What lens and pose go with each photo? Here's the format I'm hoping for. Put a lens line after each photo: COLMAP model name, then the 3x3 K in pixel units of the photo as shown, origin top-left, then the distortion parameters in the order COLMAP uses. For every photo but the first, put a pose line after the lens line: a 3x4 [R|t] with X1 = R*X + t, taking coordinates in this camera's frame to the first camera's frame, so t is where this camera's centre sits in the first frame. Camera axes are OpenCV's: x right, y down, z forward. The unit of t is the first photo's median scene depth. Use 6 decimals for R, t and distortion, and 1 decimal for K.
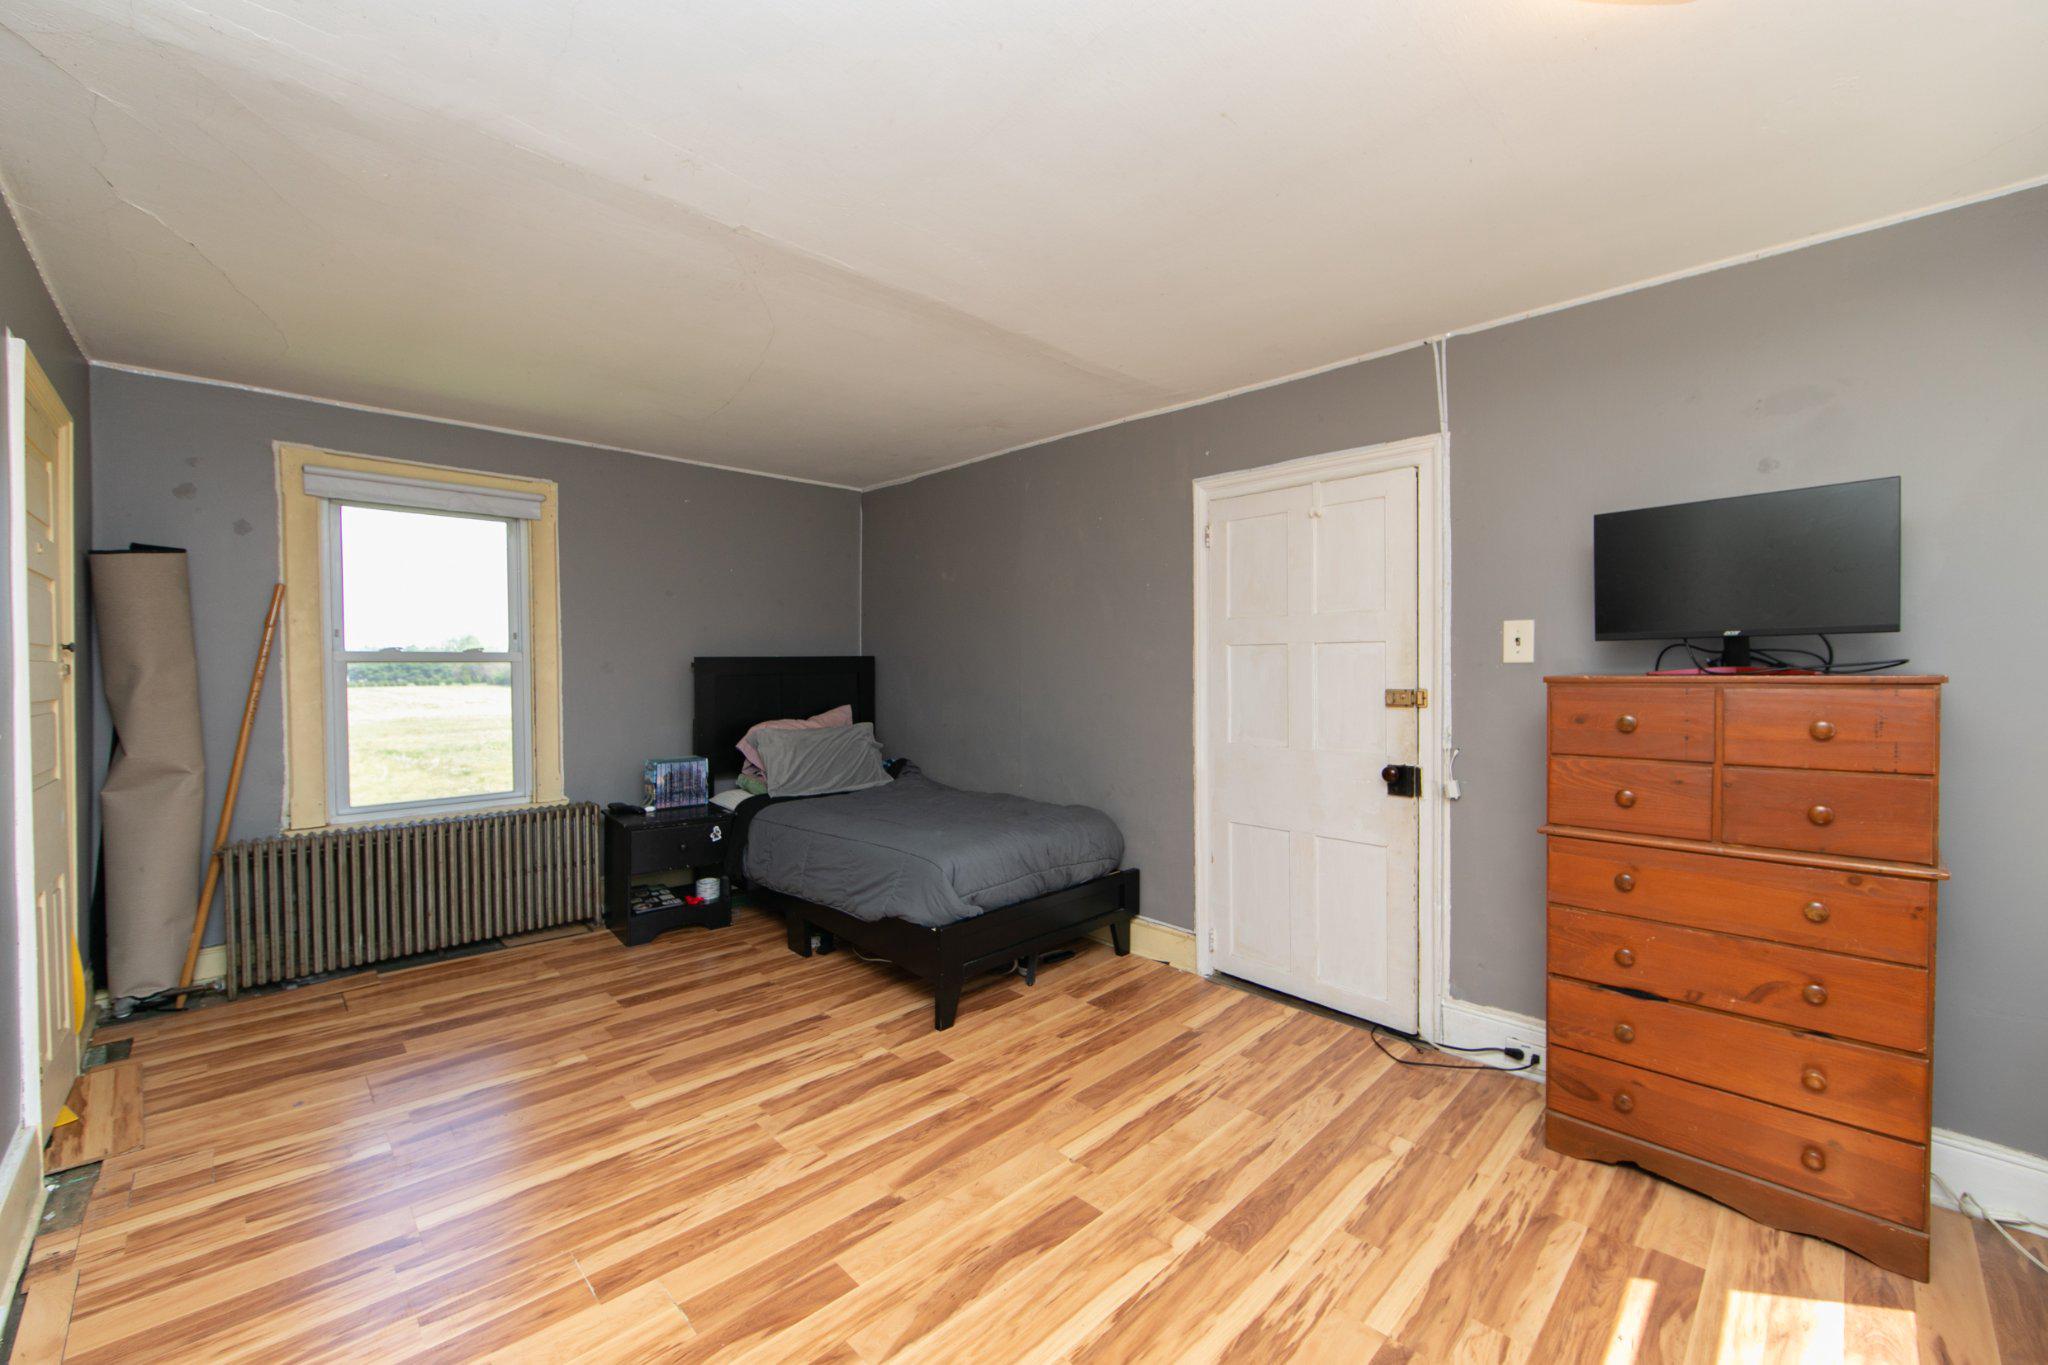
lens RADIAL K [[816.1, 0, 1023.6], [0, 816.1, 684.6], [0, 0, 1]] dist [-0.002207, 0.000076]
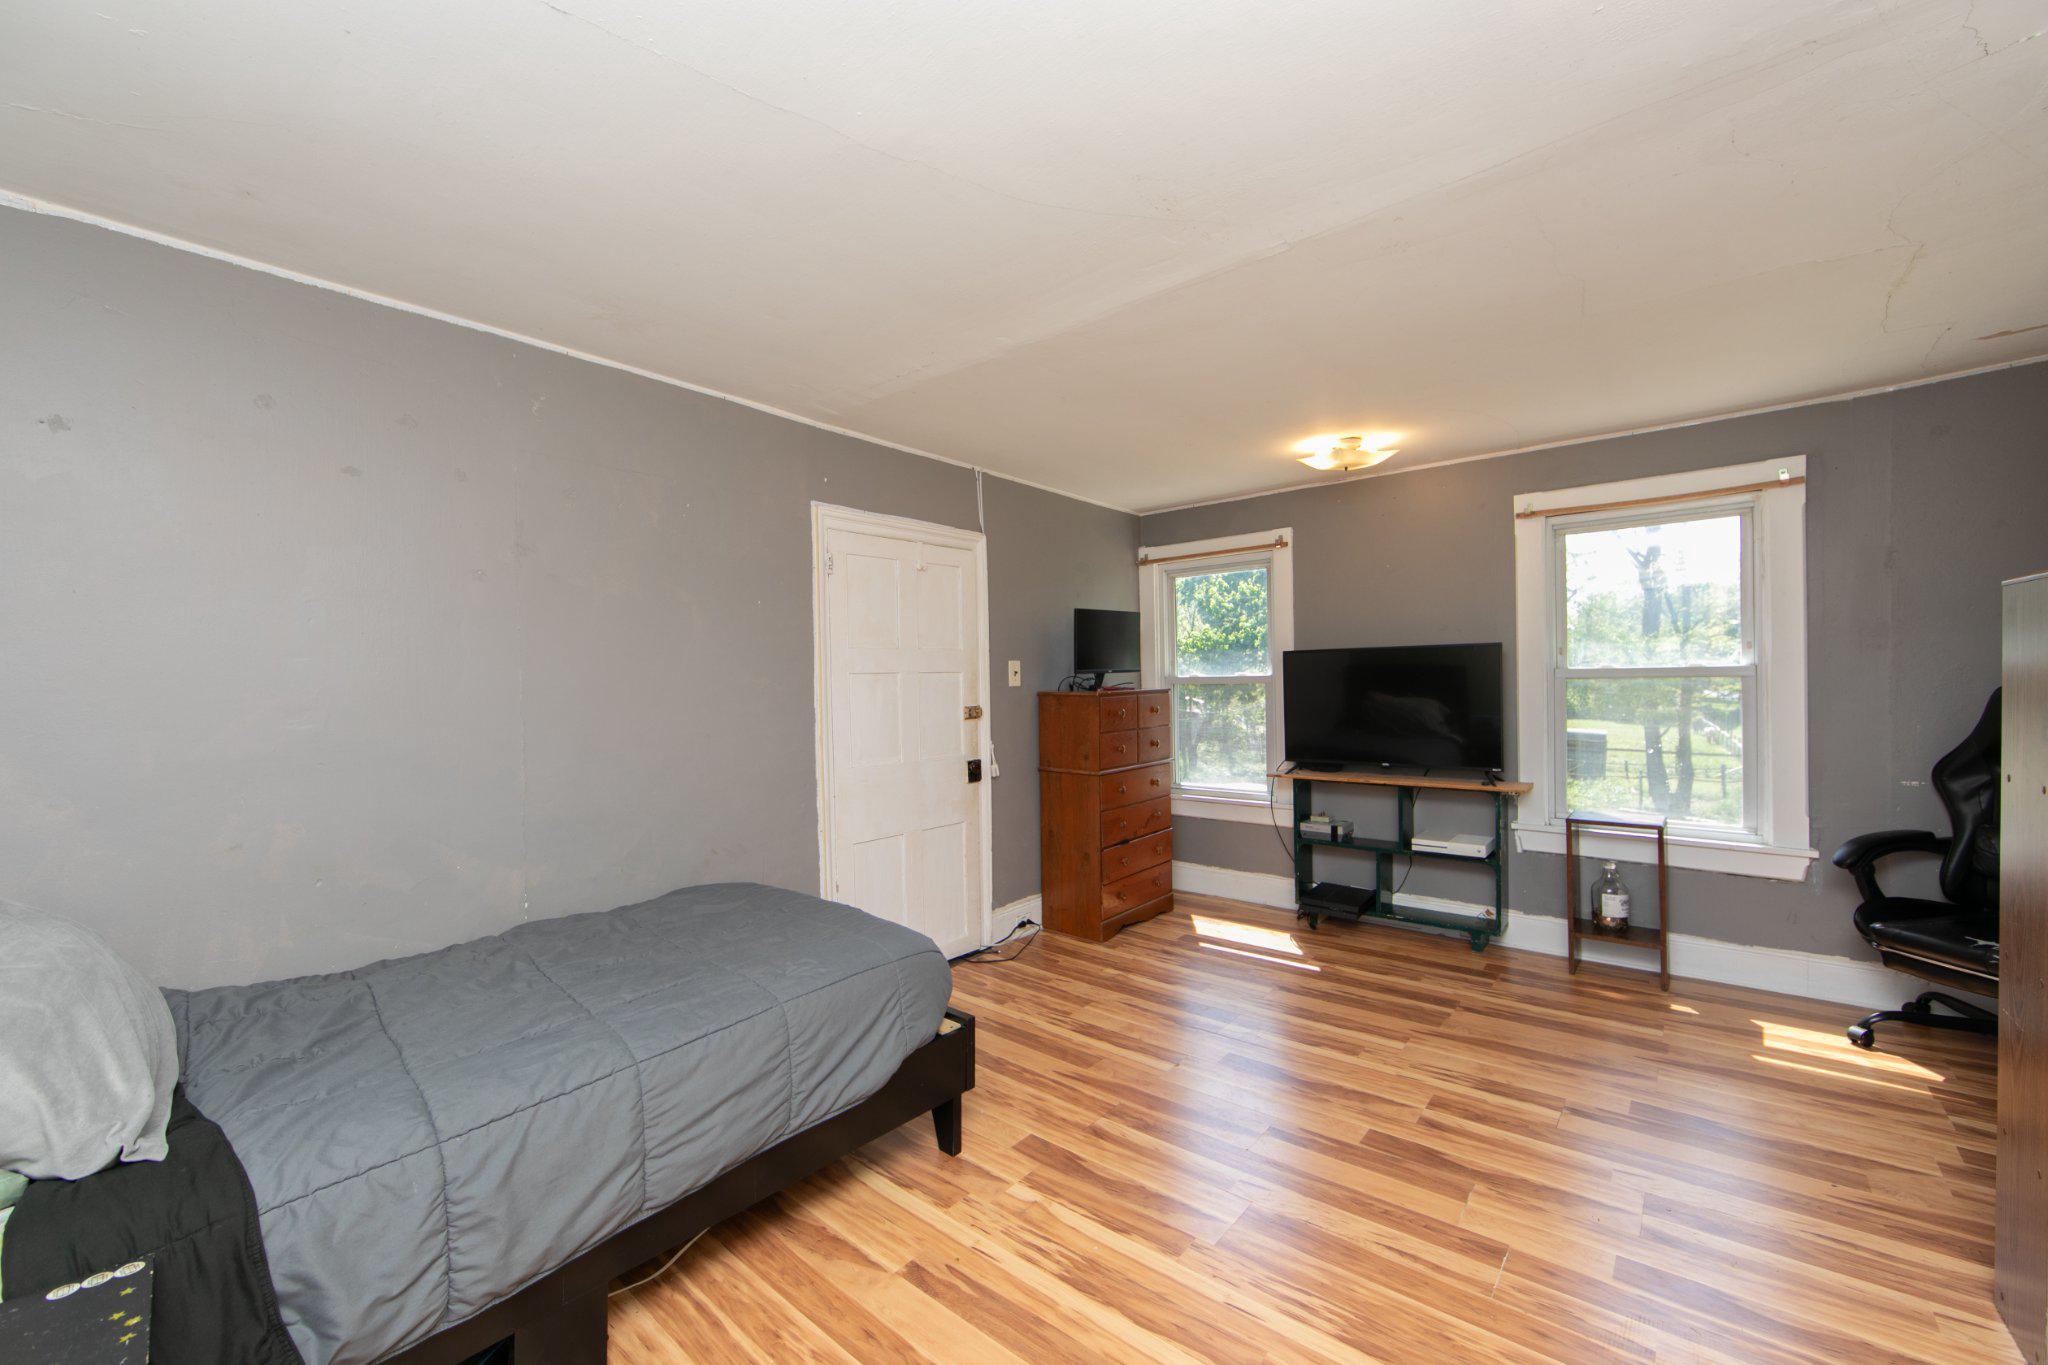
lens RADIAL K [[816.1, 0, 1023.0], [0, 816.1, 680.8], [0, 0, 1]] dist [-0.002207, 0.000076]
pose [[-0.101742, 0.004087, 0.994802, -1.054310], [0.041270, 0.999148, 0.000116, -0.038178], [-0.993954, 0.041067, -0.101824, 1.168975]]
